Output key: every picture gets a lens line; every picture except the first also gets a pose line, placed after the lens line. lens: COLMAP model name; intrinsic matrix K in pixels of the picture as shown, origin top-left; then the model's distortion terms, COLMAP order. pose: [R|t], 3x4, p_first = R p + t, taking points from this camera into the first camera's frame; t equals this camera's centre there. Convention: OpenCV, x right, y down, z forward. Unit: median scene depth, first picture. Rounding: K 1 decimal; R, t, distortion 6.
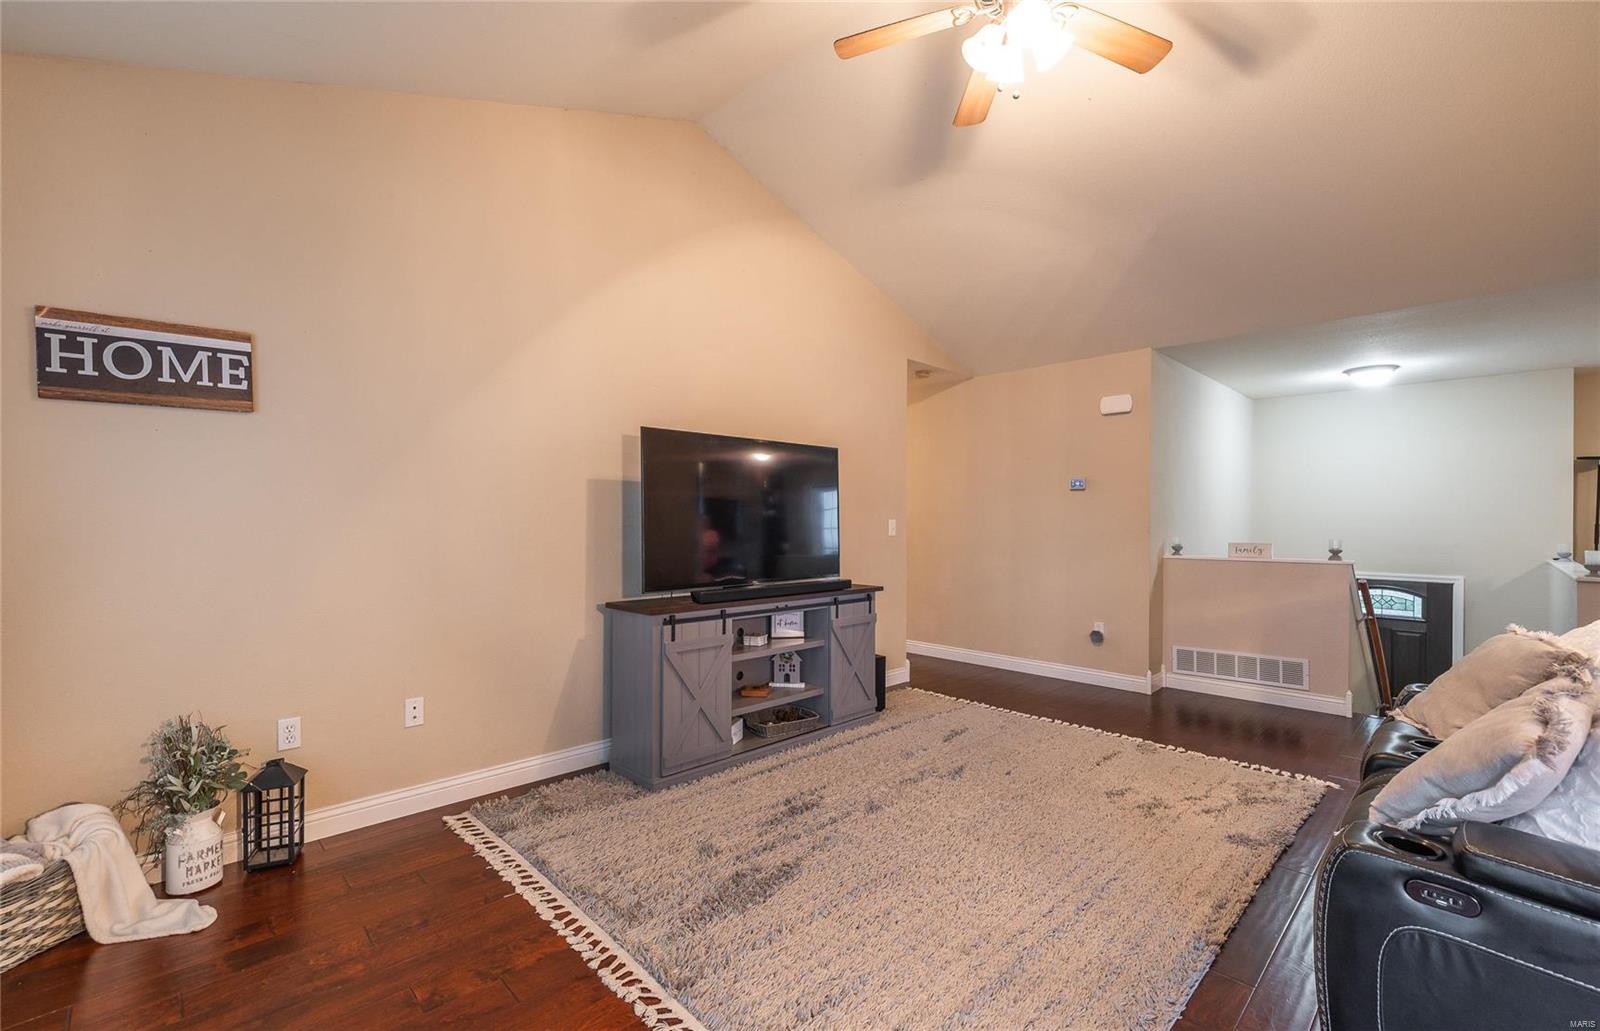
lens RADIAL K [[684.3, 0, 799.7], [0, 684.3, 520.8], [0, 0, 1]] dist [-0.001362, -0.000104]
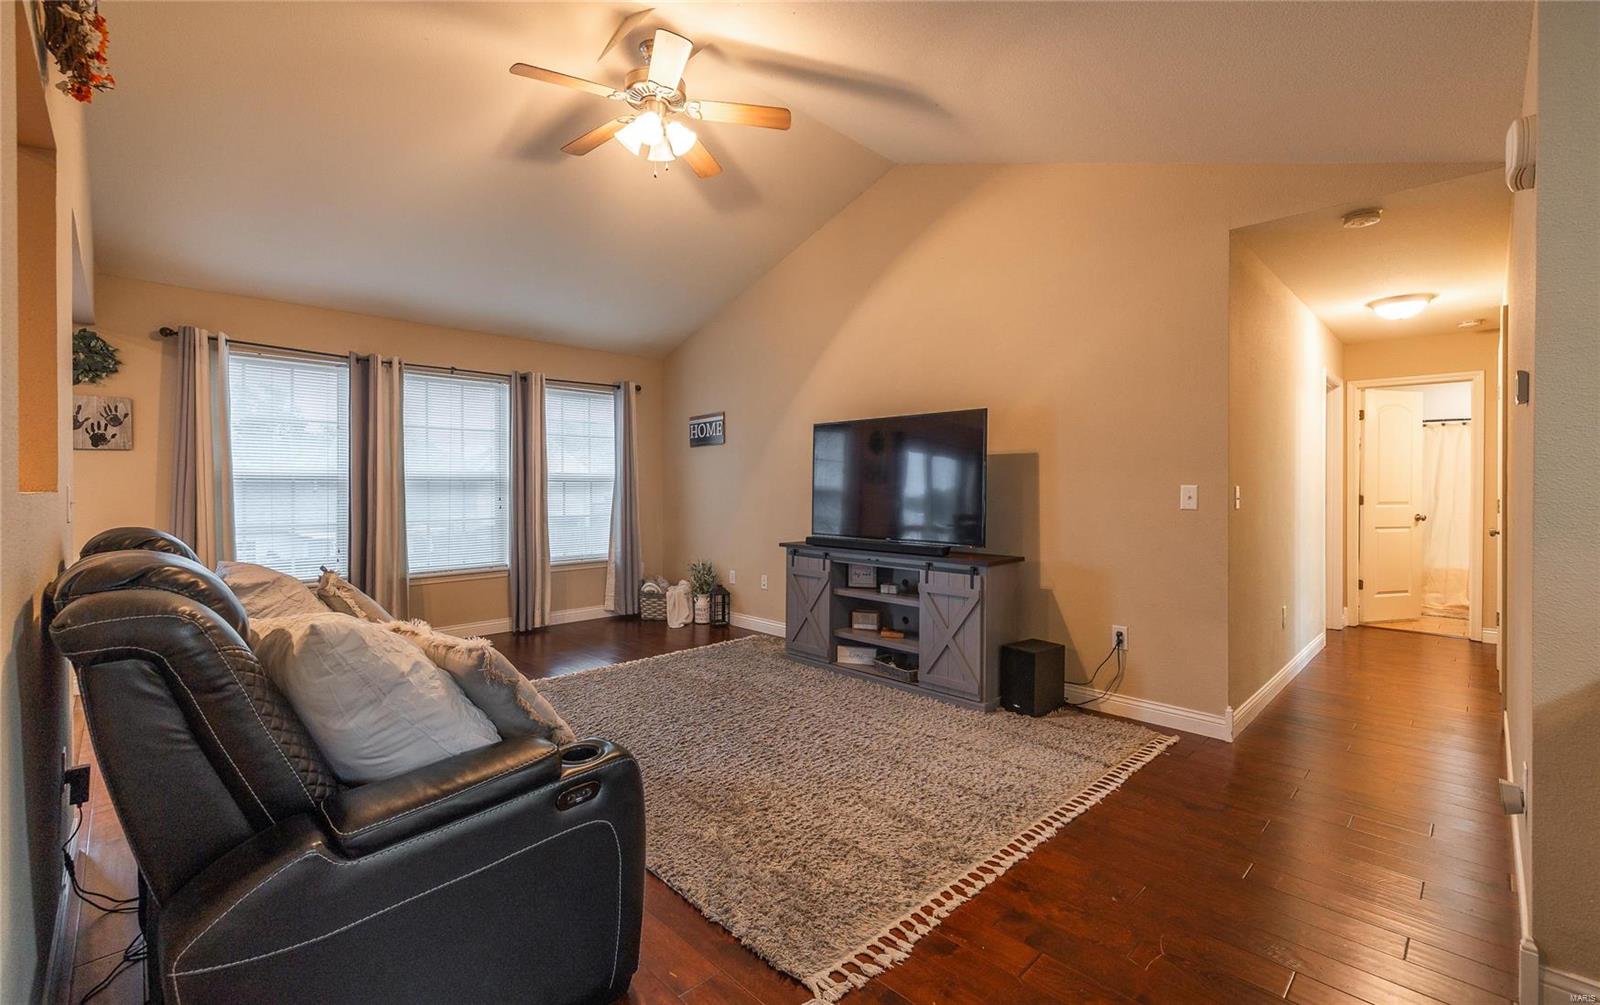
lens RADIAL K [[682.0, 0, 799.6], [0, 682.0, 481.0], [0, 0, 1]] dist [0.005770, -0.000555]
pose [[-0.000244, -0.010852, -0.999941, 1.675622], [-0.000689, 0.999941, -0.010851, 0.004516], [1.000000, 0.000687, -0.000251, 1.278247]]
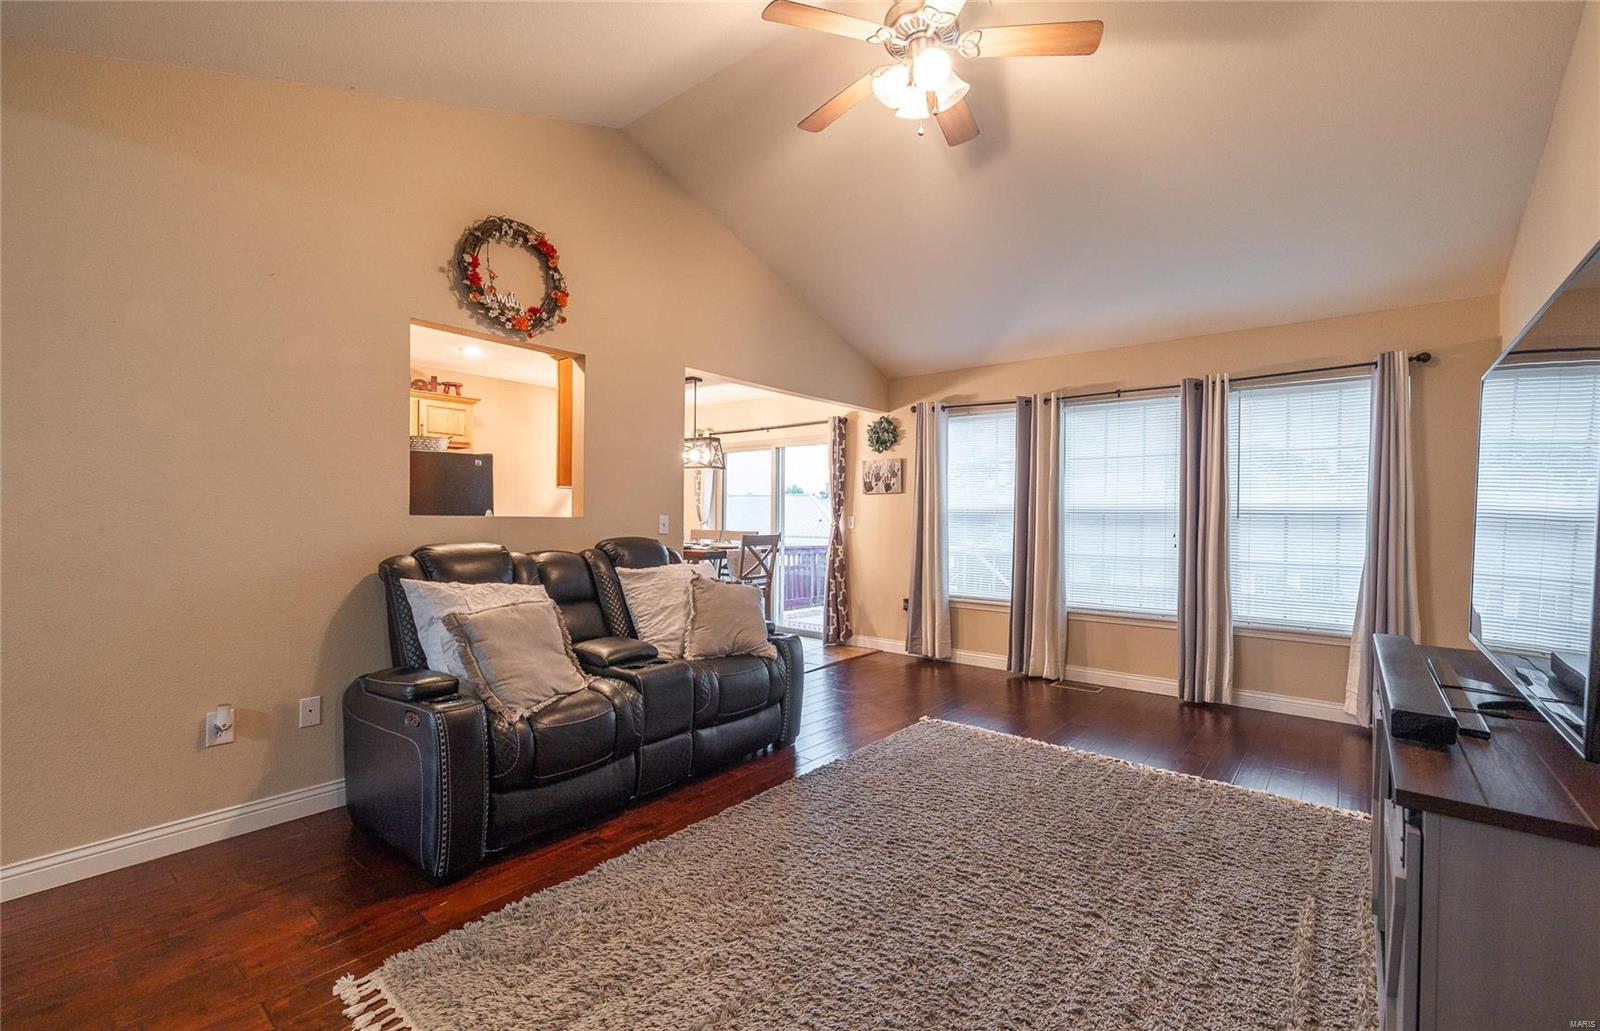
lens RADIAL K [[684.3, 0, 799.7], [0, 684.3, 520.8], [0, 0, 1]] dist [-0.001362, -0.000104]
pose [[-0.994030, -0.007739, -0.108834, 0.603652], [-0.009020, 0.999896, 0.011281, -0.014671], [0.108735, 0.012195, -0.993996, 2.080589]]
